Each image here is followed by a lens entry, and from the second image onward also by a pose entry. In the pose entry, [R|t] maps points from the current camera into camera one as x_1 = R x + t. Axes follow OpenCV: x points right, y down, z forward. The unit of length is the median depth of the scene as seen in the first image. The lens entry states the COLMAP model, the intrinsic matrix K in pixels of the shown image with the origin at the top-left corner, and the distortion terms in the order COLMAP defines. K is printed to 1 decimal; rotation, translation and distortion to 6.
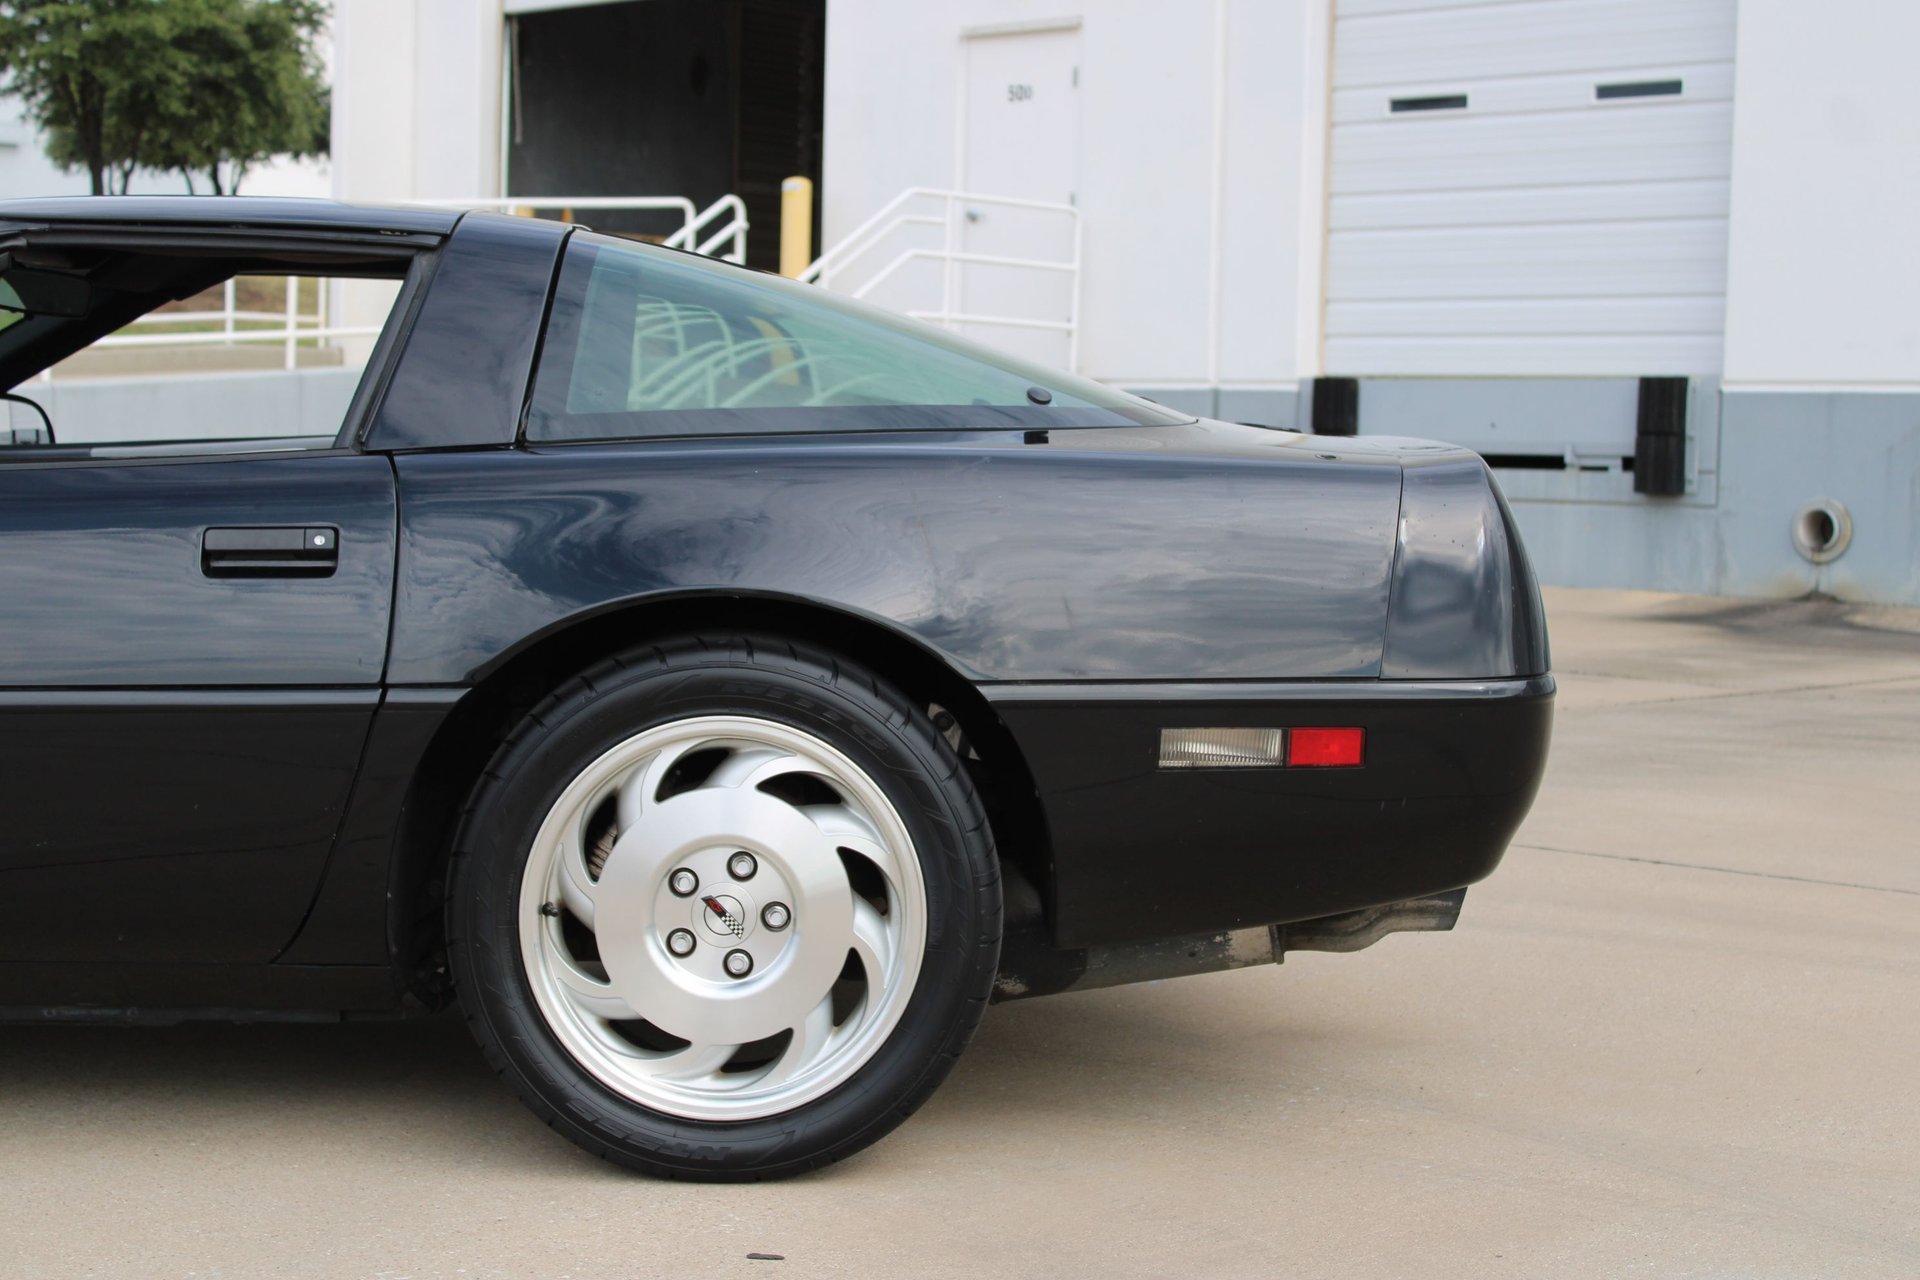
lens RADIAL K [[3260.2, 0, 959.8], [0, 3260.2, 681.6], [0, 0, 1]] dist [-0.016159, -0.002713]
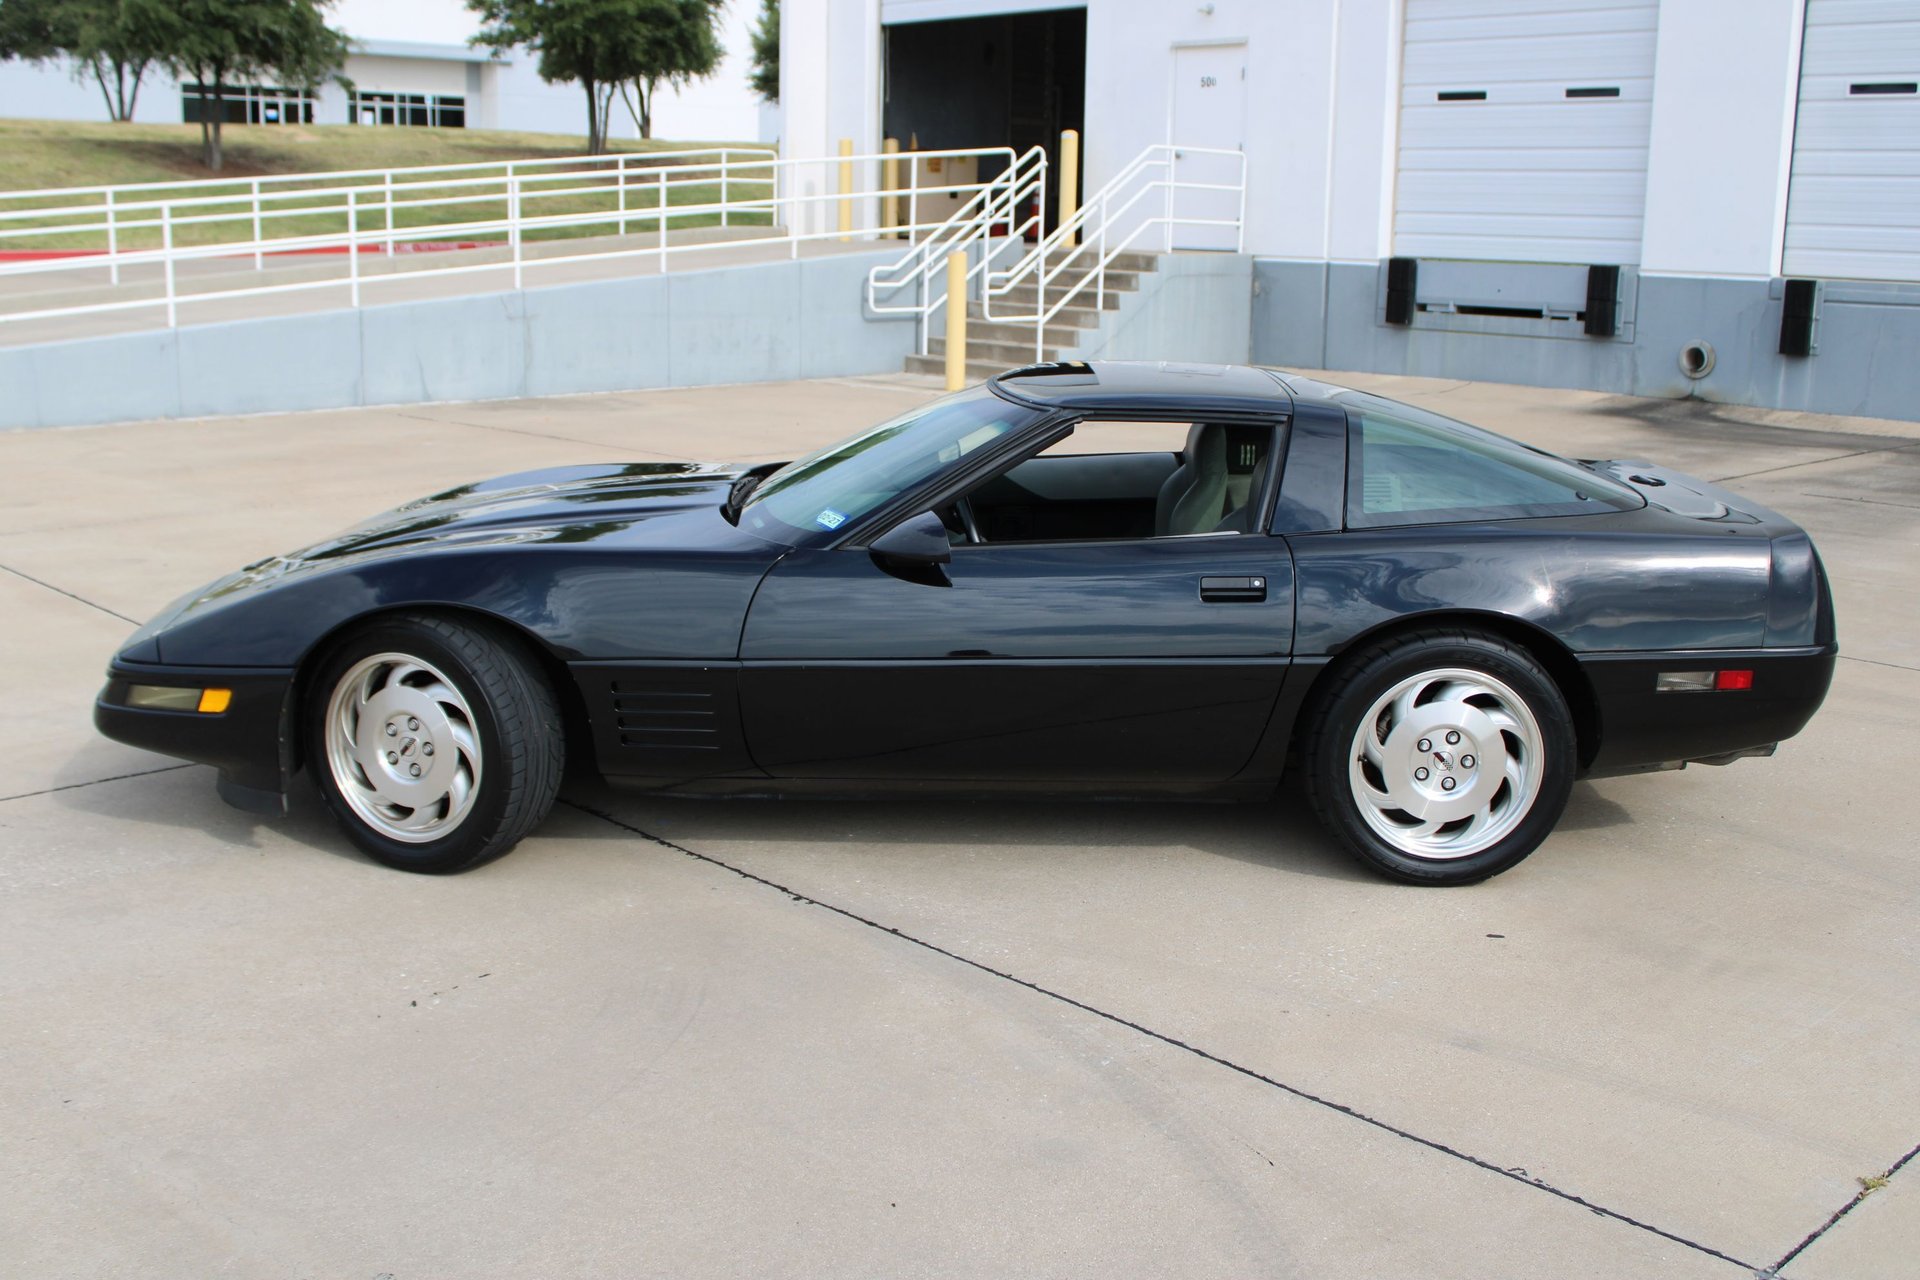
lens RADIAL K [[1984.3, 0, 930.6], [0, 1984.3, 643.2], [0, 0, 1]] dist [-0.131559, 0.162240]
pose [[0.998280, 0.003944, -0.058494, -0.320105], [0.004198, 0.990363, 0.138430, -0.174141], [0.058477, -0.138437, 0.988643, -0.239526]]
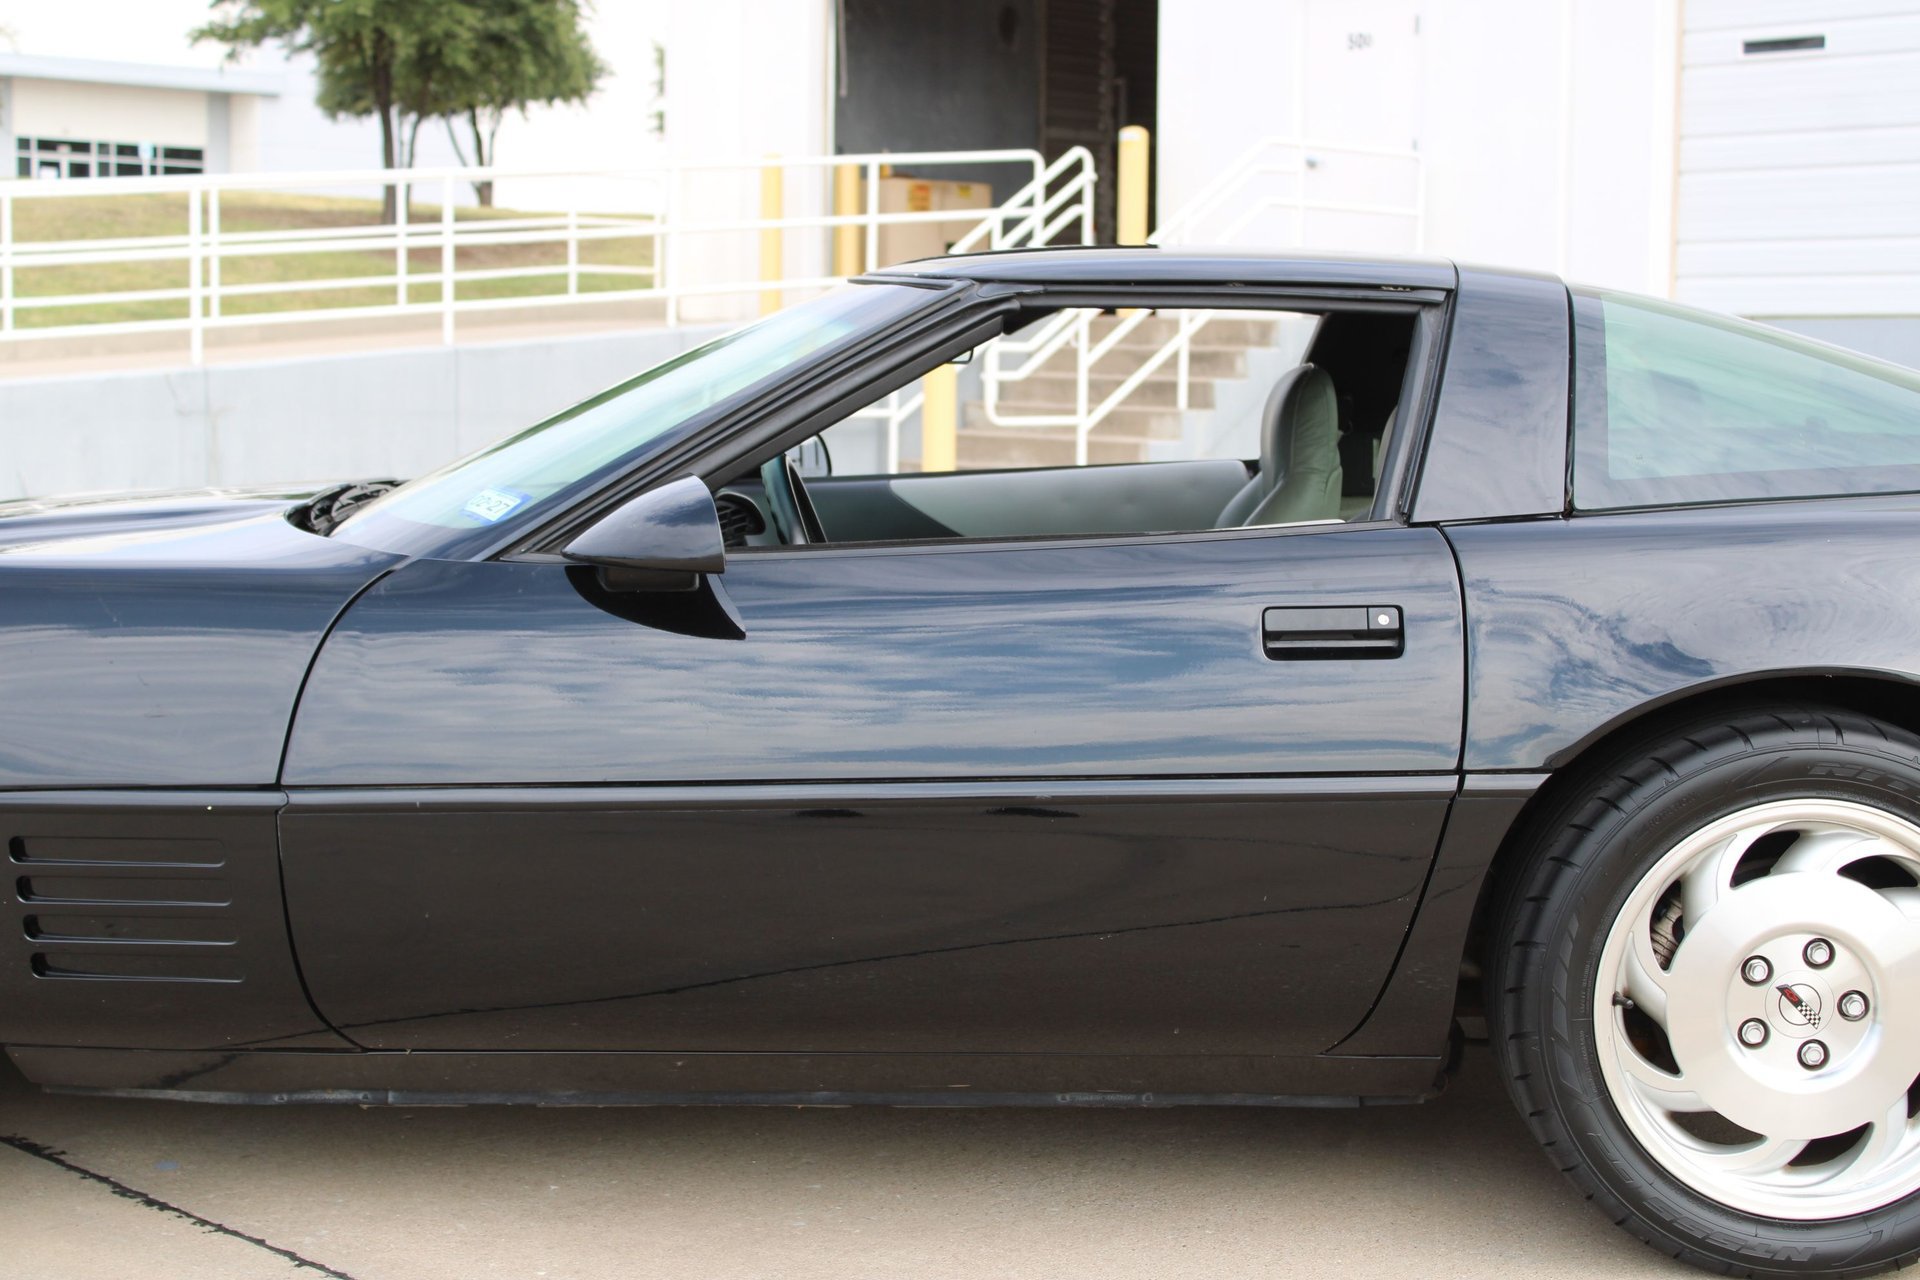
lens RADIAL K [[3124.4, 0, 934.7], [0, 3124.4, 641.9], [0, 0, 1]] dist [-0.015760, 0.075037]
pose [[0.997852, -0.008846, -0.064905, -0.262045], [0.009952, 0.999811, 0.016729, -0.052133], [0.064744, -0.017339, 0.997751, 0.068705]]
